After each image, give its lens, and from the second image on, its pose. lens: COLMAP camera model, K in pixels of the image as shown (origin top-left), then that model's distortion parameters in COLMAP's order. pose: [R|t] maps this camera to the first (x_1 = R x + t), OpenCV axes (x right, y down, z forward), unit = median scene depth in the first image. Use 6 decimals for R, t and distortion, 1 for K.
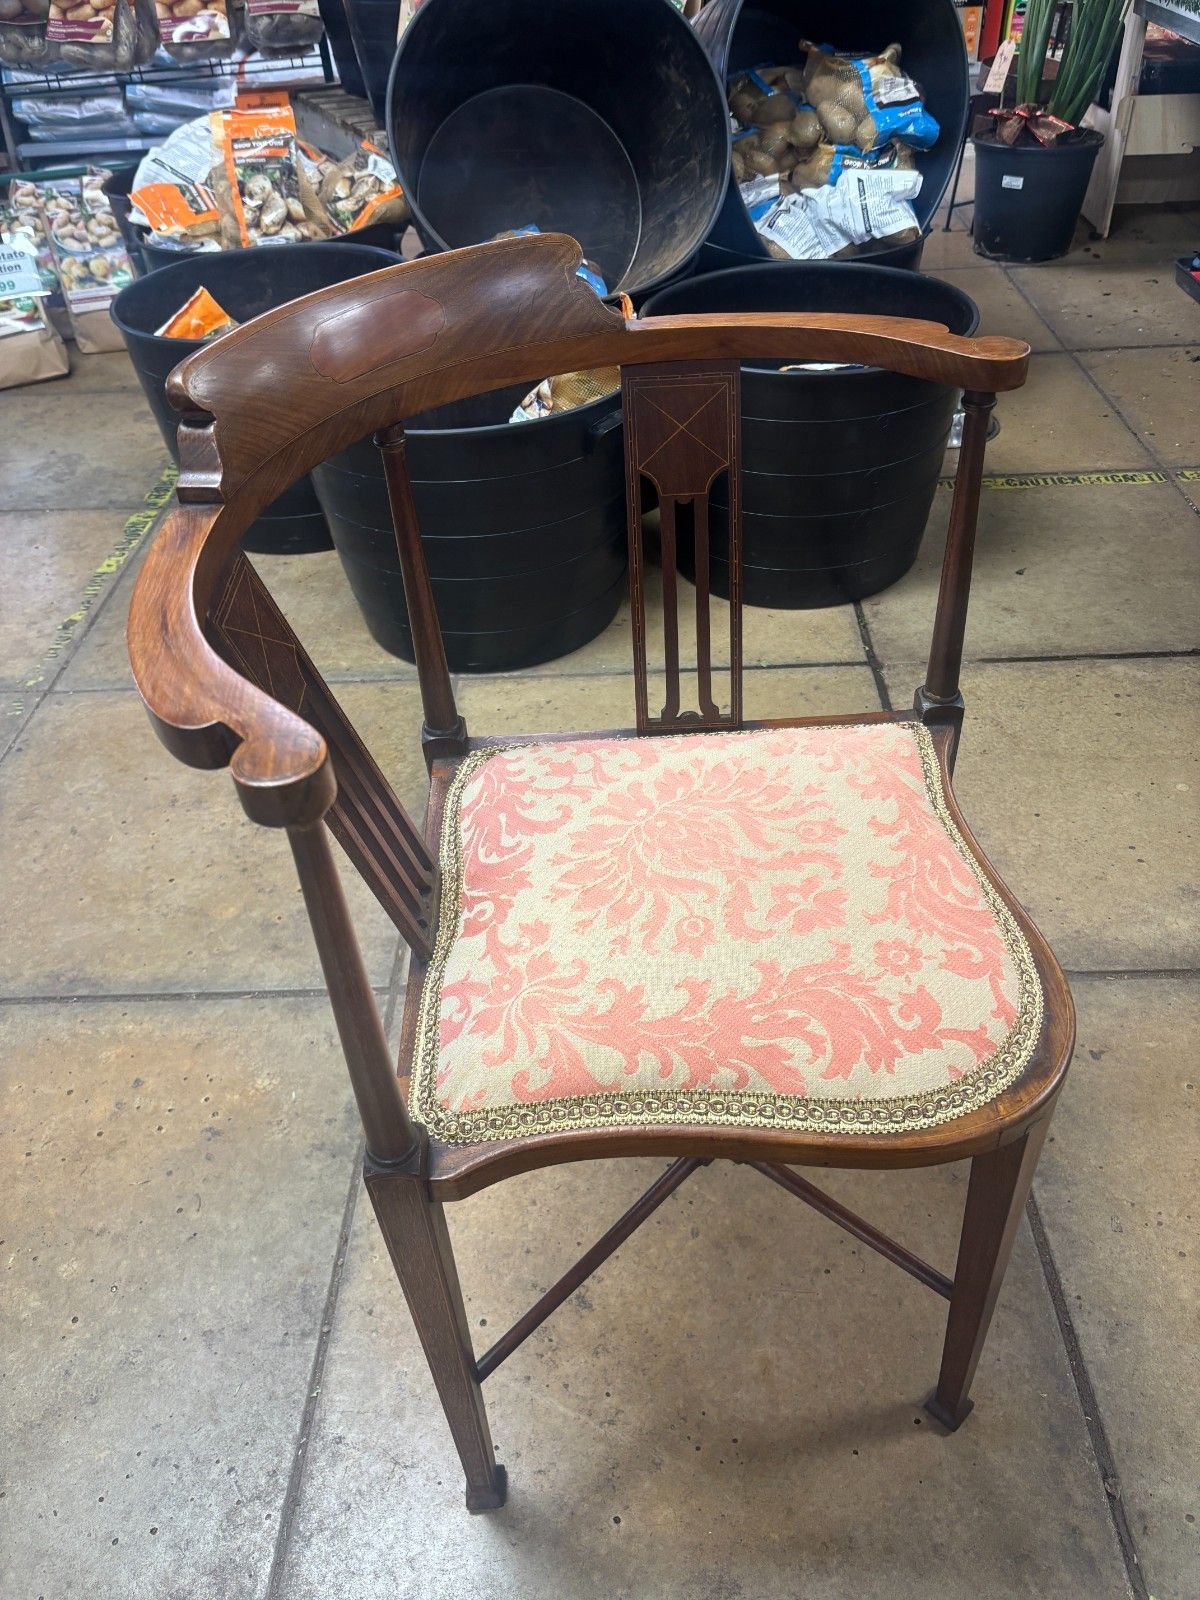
lens RADIAL K [[1221.9, 0, 610.7], [0, 1221.9, 811.0], [0, 0, 1]] dist [0.037198, -0.043957]
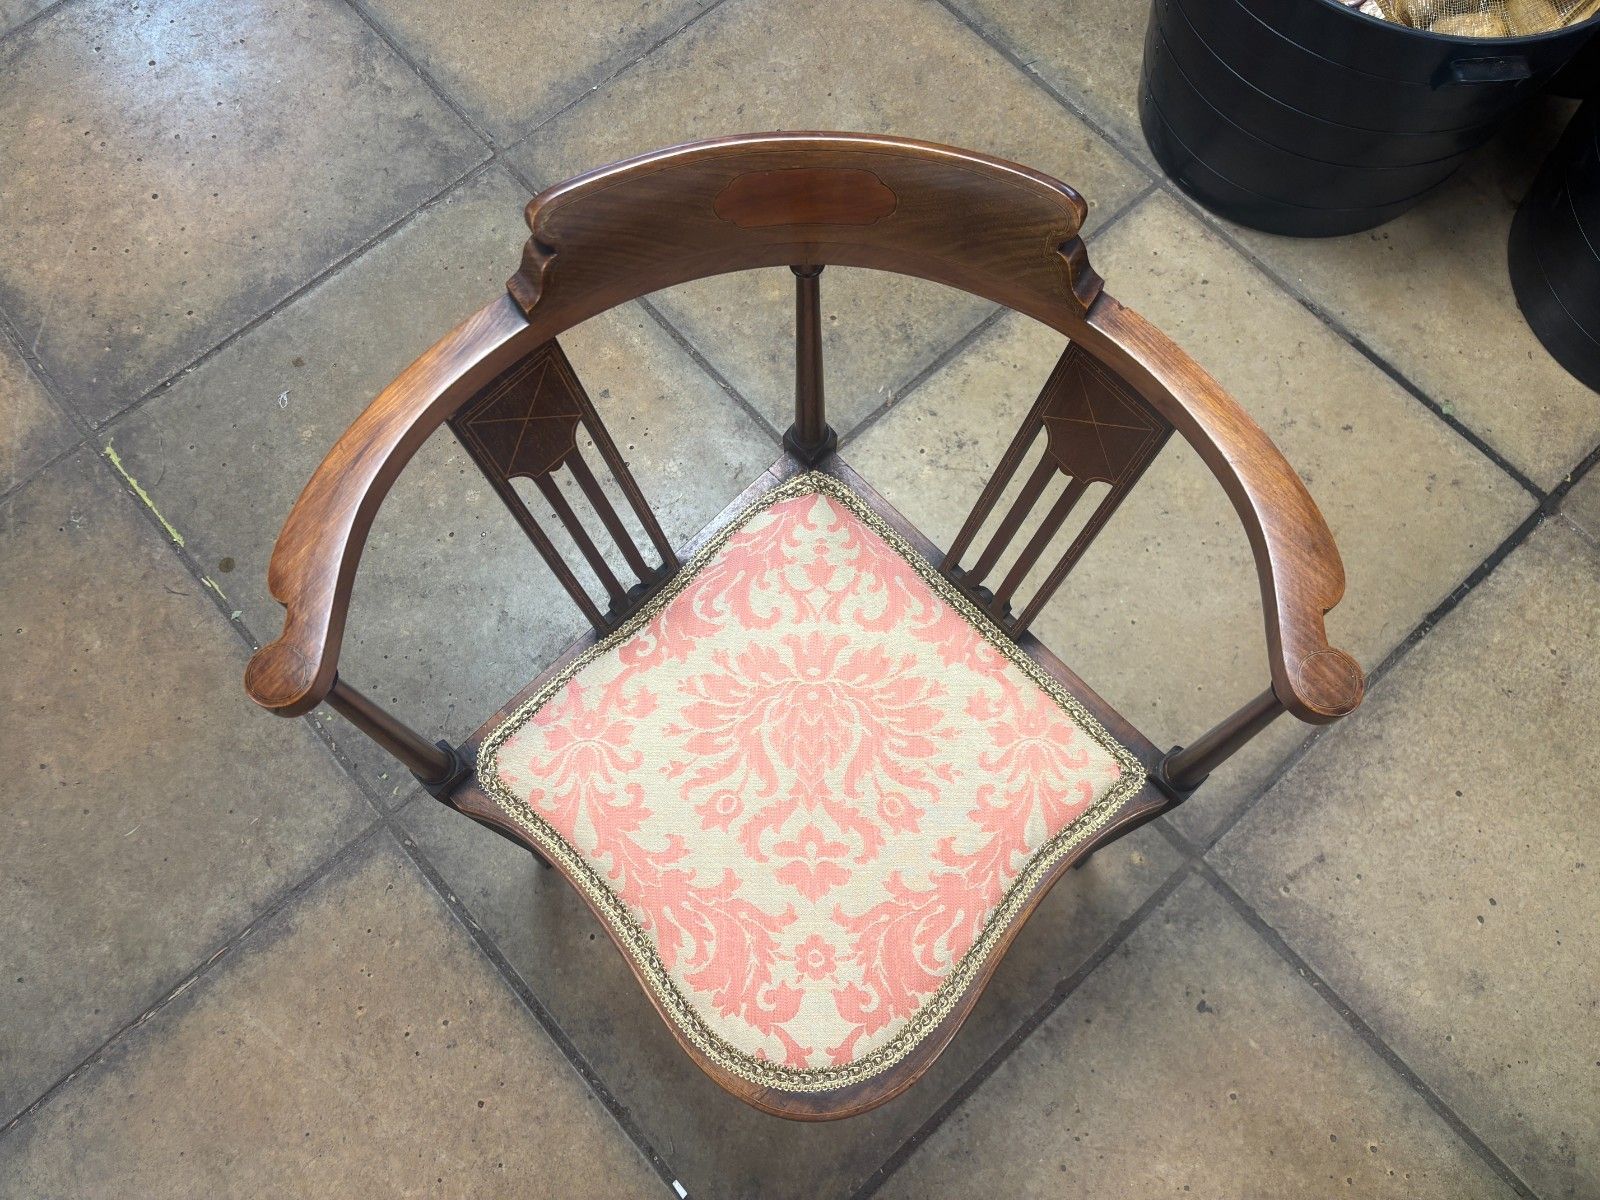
lens RADIAL K [[1221.9, 0, 799.5], [0, 1221.9, 600.5], [0, 0, 1]] dist [0.037198, -0.043957]
pose [[0.675862, 0.709364, -0.200031, 0.149688], [-0.490356, 0.635403, 0.596501, -0.540578], [0.550237, -0.305066, 0.777286, 0.132033]]
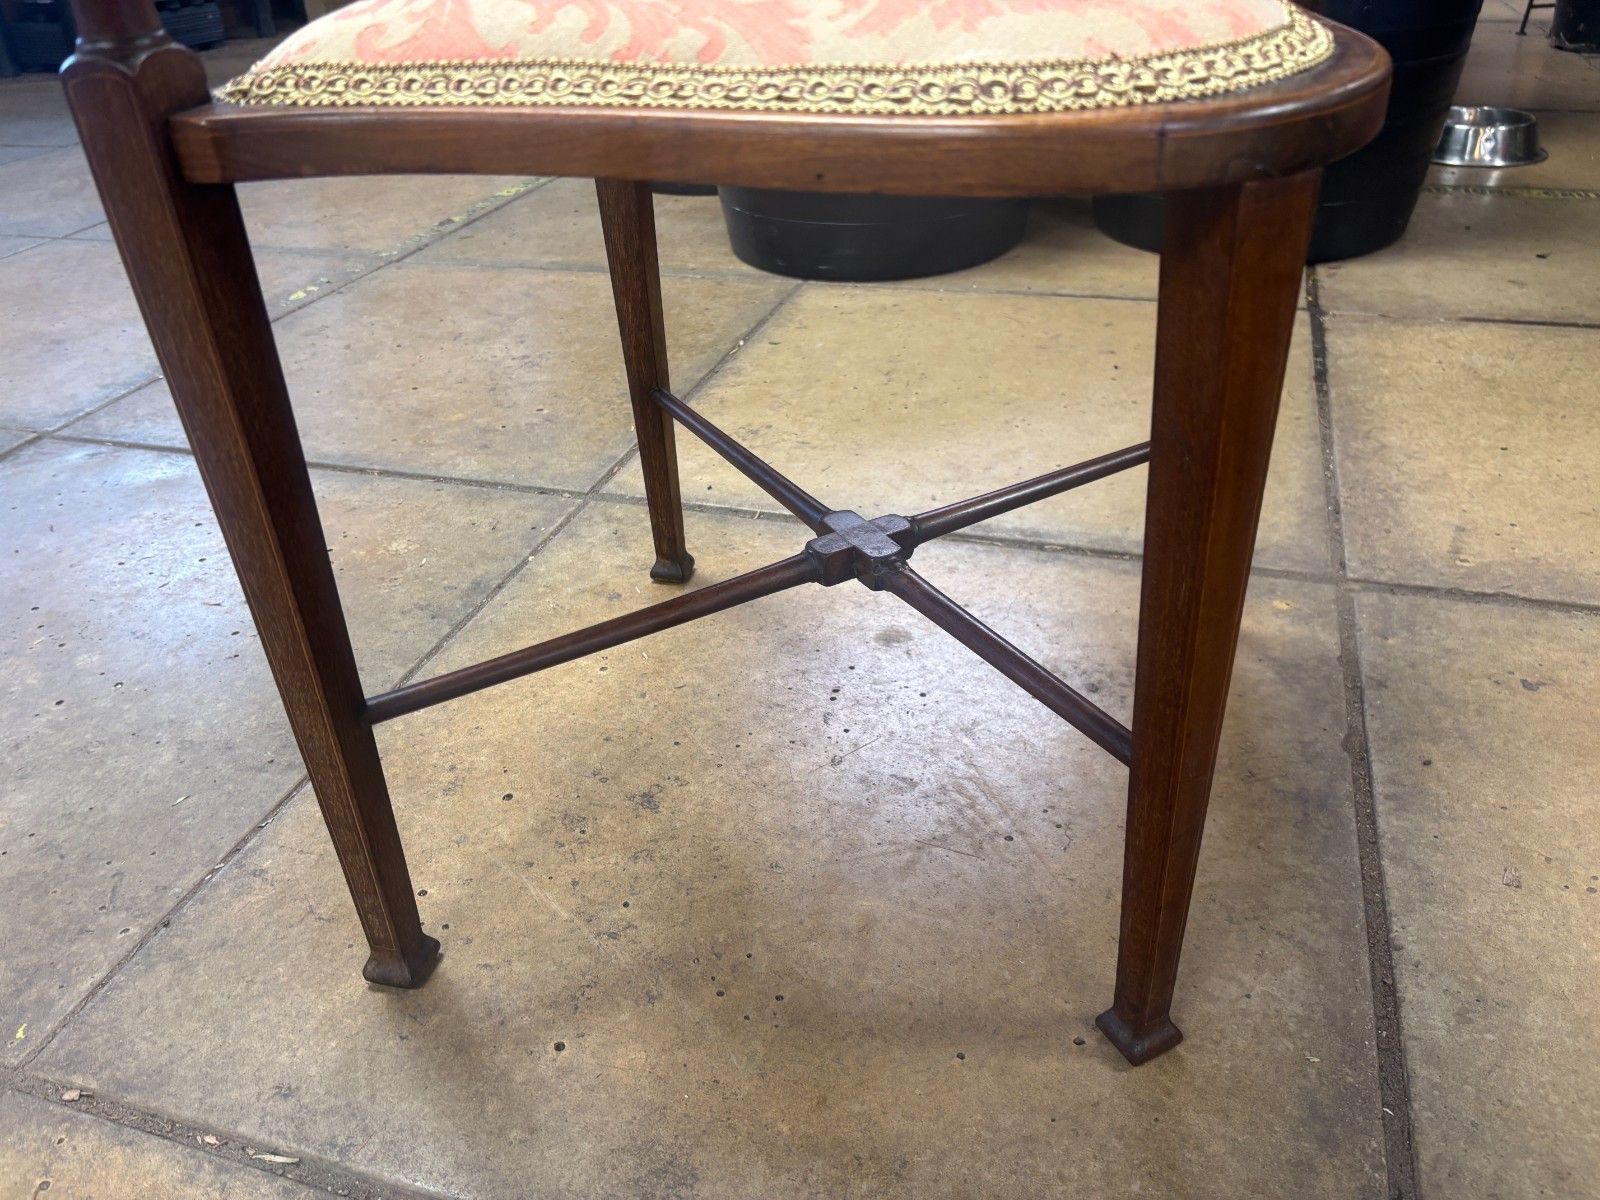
lens RADIAL K [[1221.9, 0, 802.7], [0, 1221.9, 590.6], [0, 0, 1]] dist [0.037198, -0.043957]
pose [[0.955506, 0.157740, -0.249251, 0.212349], [-0.188593, 0.976422, -0.105040, 0.334510], [0.226805, 0.147373, 0.962726, 0.329224]]
